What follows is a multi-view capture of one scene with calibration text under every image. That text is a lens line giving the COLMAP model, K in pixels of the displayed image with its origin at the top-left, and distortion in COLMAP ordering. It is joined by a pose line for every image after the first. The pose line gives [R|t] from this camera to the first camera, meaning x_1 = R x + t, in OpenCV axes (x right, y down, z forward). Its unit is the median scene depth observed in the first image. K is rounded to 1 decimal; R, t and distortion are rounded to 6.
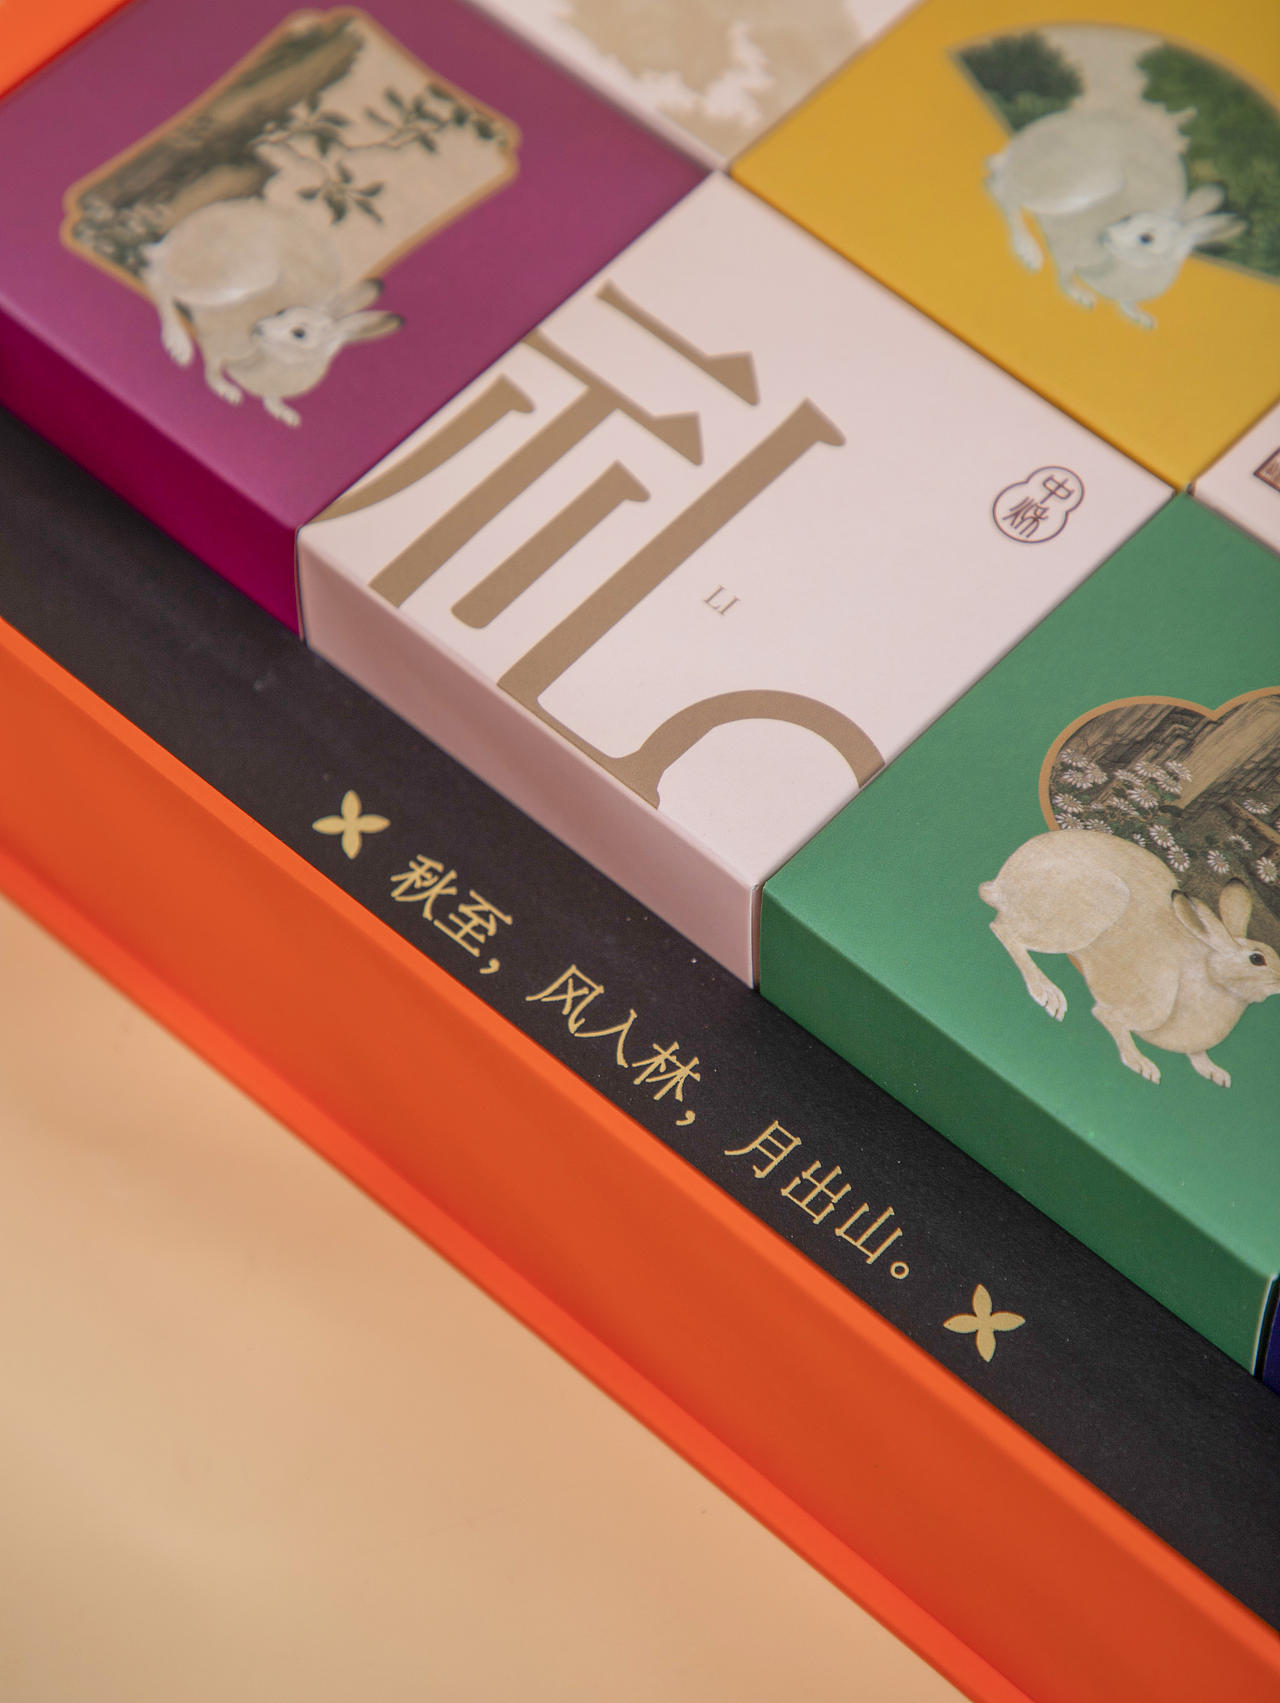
lens RADIAL K [[5034.7, 0, 640.0], [0, 5034.7, 851.5], [0, 0, 1]] dist [0.531296, -0.516223]
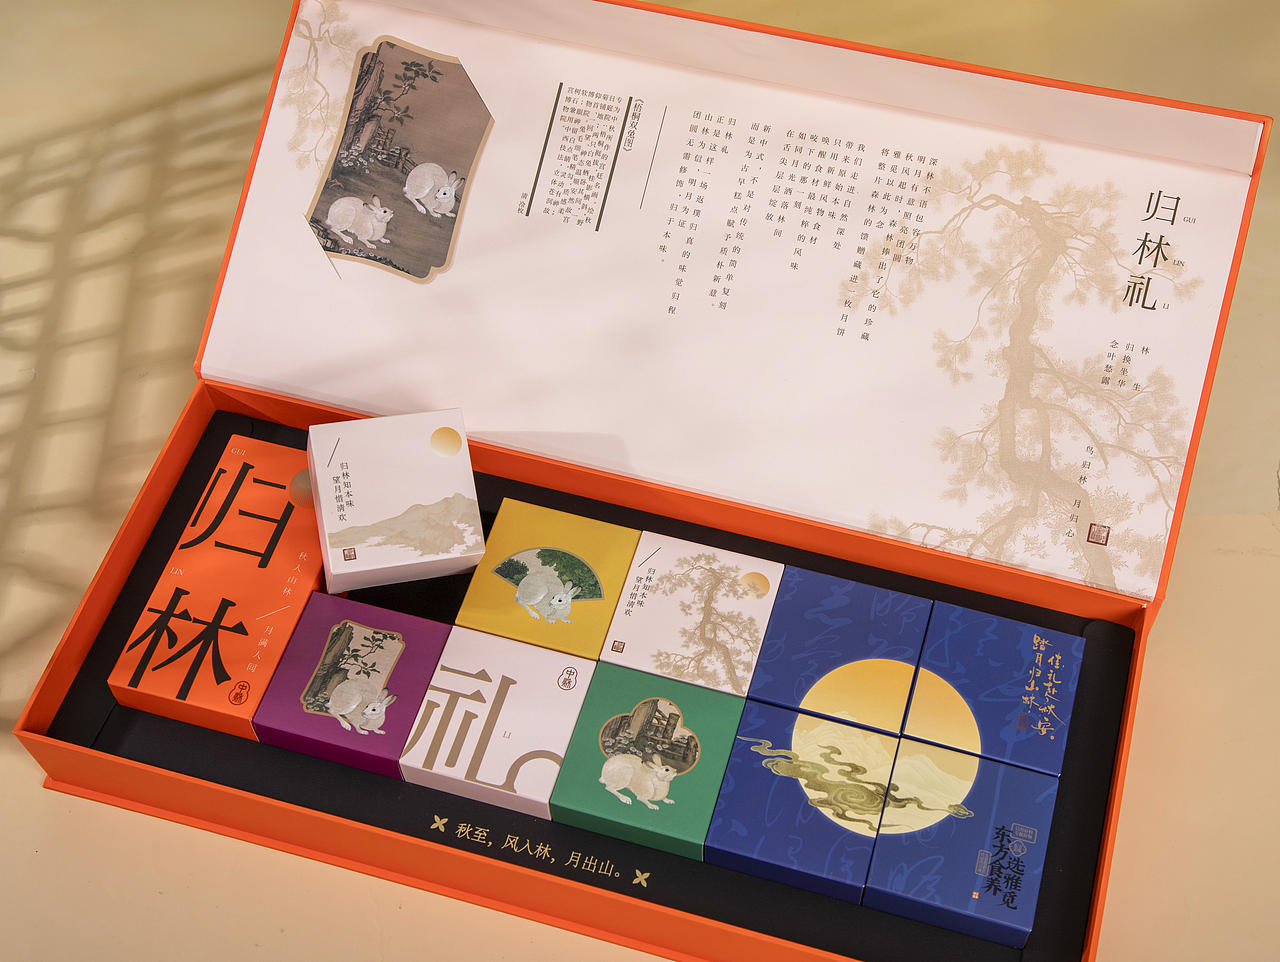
lens RADIAL K [[1772.5, 0, 666.5], [0, 1772.5, 483.7], [0, 0, 1]] dist [0.083795, -0.001837]
pose [[0.891951, -0.381472, 0.242699, -0.135559], [0.373611, 0.924170, 0.079531, -0.295186], [-0.254634, 0.019737, 0.966836, -0.394126]]
